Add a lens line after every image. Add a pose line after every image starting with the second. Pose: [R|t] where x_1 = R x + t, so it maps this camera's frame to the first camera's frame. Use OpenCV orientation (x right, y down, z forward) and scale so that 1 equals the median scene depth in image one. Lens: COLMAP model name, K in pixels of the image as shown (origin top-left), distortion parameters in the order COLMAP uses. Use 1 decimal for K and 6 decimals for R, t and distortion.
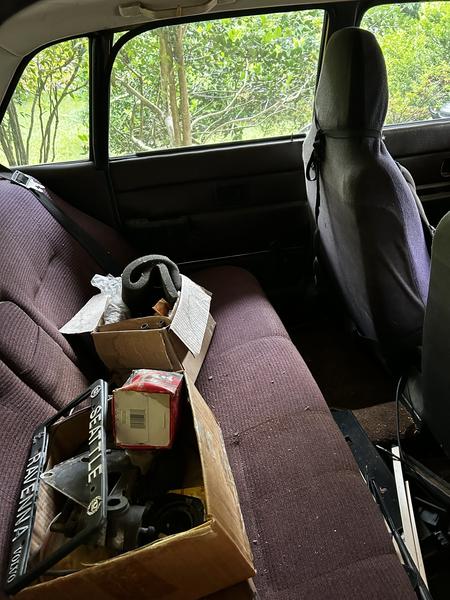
lens RADIAL K [[458.1, 0, 225.0], [0, 458.1, 300.0], [0, 0, 1]] dist [0.066851, -0.079198]
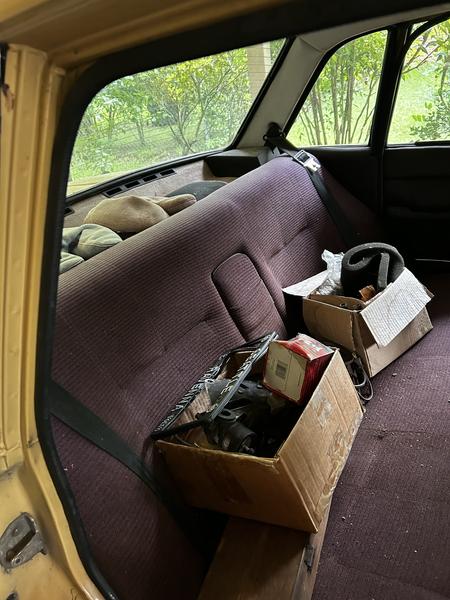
lens RADIAL K [[458.1, 0, 225.0], [0, 458.1, 300.0], [0, 0, 1]] dist [0.066851, -0.079198]
pose [[0.756771, 0.283101, -0.589196, 0.228423], [-0.256331, 0.957682, 0.130919, -0.022251], [0.601326, 0.051953, 0.797313, -0.031549]]
